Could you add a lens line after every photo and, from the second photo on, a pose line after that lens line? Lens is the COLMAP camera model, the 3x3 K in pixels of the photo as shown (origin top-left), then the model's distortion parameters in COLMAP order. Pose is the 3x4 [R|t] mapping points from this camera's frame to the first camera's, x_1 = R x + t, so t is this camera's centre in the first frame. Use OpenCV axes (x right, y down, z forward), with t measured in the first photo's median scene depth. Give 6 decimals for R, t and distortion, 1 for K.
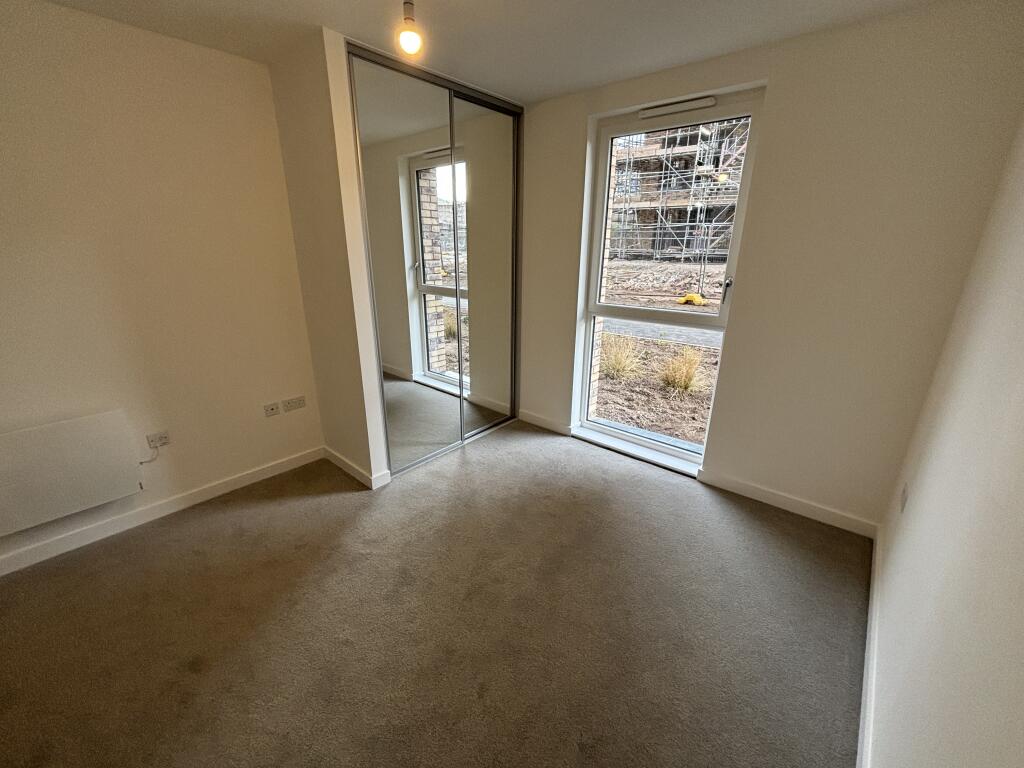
lens RADIAL K [[409.2, 0, 511.7], [0, 409.2, 367.9], [0, 0, 1]] dist [-0.000341, -0.000332]
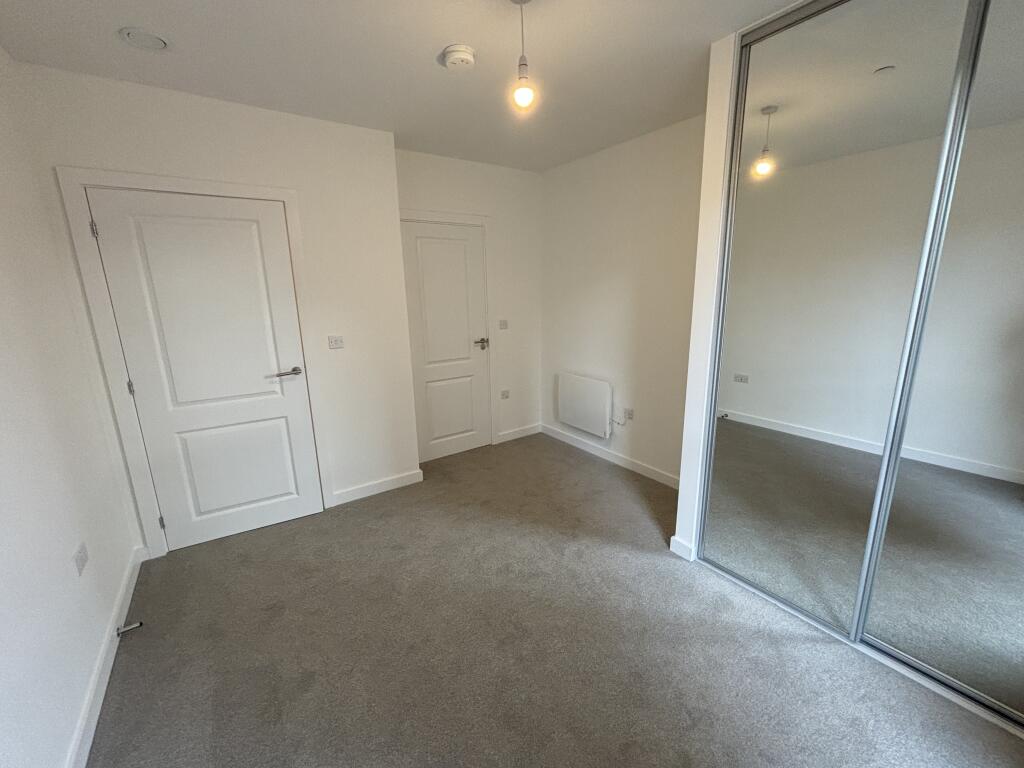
lens RADIAL K [[409.2, 0, 511.7], [0, 409.2, 367.9], [0, 0, 1]] dist [-0.000341, -0.000332]
pose [[-0.221360, 0.183322, -0.957806, 0.491872], [-0.259917, 0.935553, 0.239132, -0.181696], [0.939916, 0.301885, -0.159445, 0.692728]]
